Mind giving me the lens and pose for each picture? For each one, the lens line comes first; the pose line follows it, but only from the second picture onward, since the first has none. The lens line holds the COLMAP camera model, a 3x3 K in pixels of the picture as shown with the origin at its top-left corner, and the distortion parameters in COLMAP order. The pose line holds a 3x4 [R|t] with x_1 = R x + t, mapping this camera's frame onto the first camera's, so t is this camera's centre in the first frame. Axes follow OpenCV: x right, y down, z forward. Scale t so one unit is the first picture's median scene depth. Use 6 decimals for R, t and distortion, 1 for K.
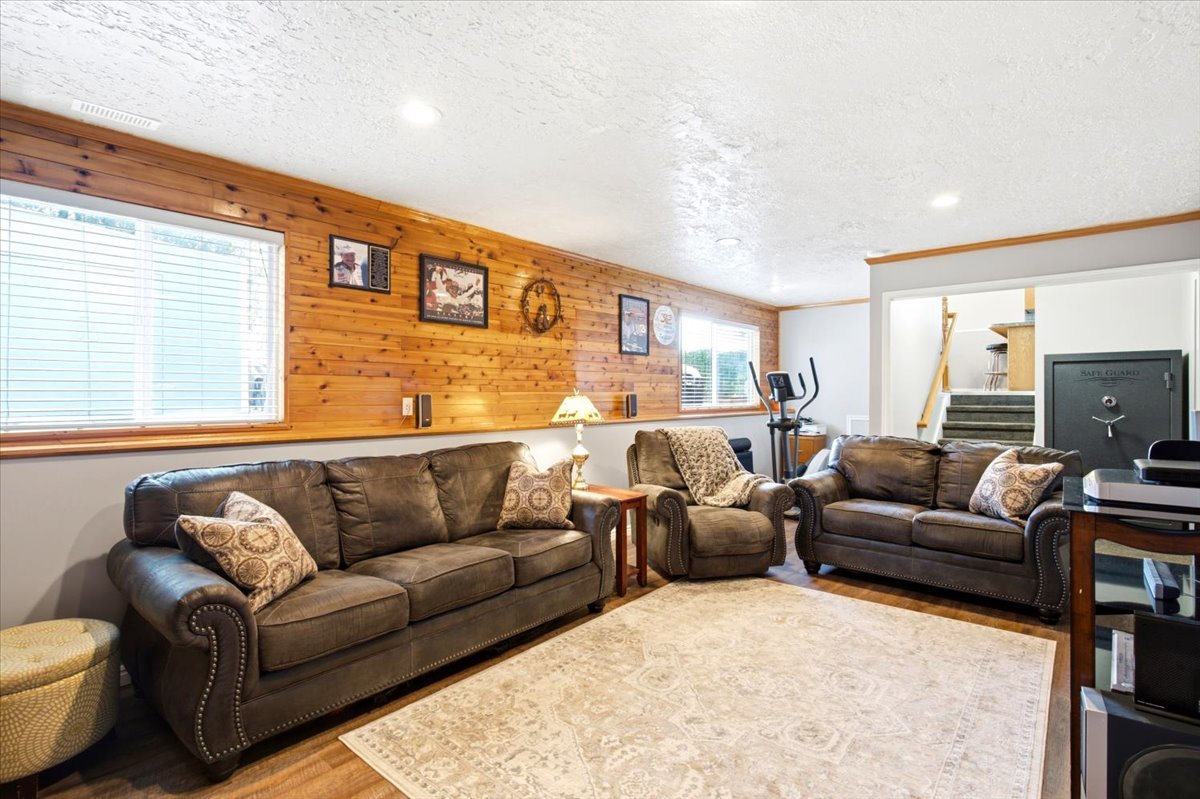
lens RADIAL K [[585.9, 0, 599.4], [0, 585.9, 401.6], [0, 0, 1]] dist [0.003634, -0.000206]
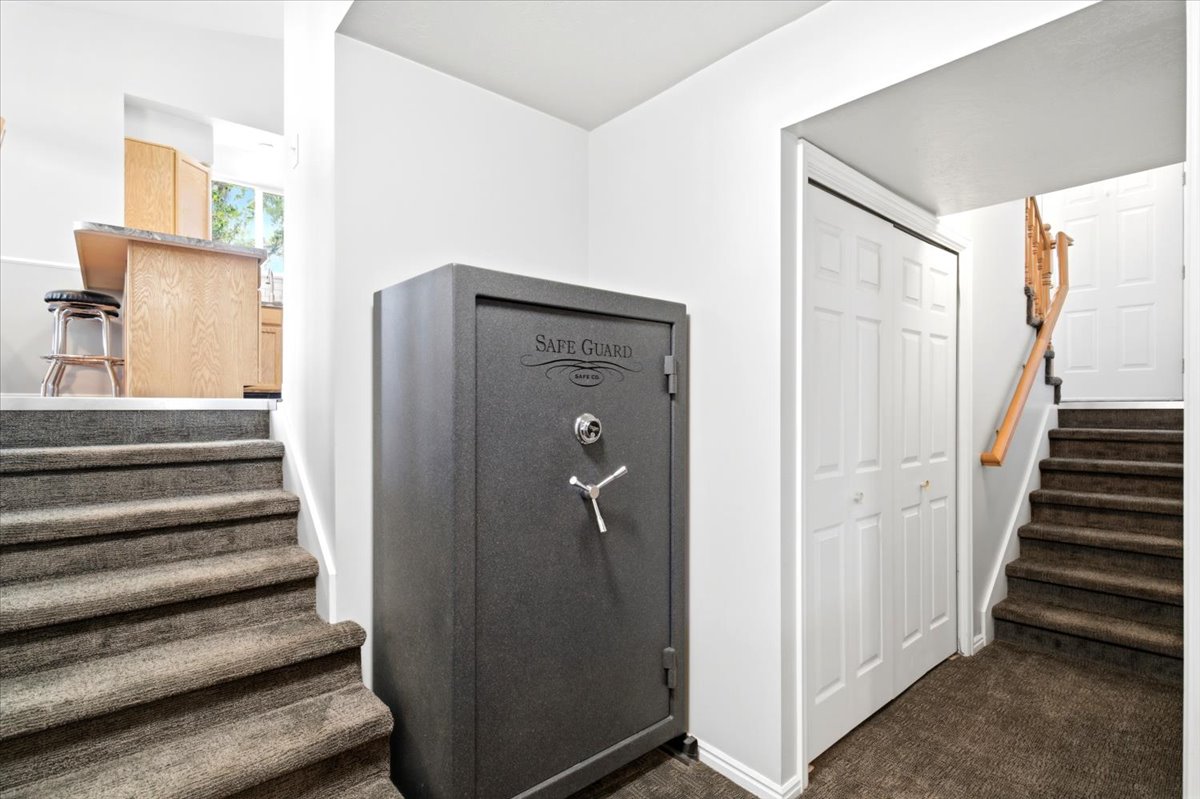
lens RADIAL K [[585.9, 0, 599.4], [0, 585.9, 401.6], [0, 0, 1]] dist [0.003634, -0.000206]
pose [[0.158553, 0.001766, 0.987349, 0.427468], [0.013319, 0.999904, -0.003927, -0.012252], [-0.987261, 0.013774, 0.158514, 0.761294]]
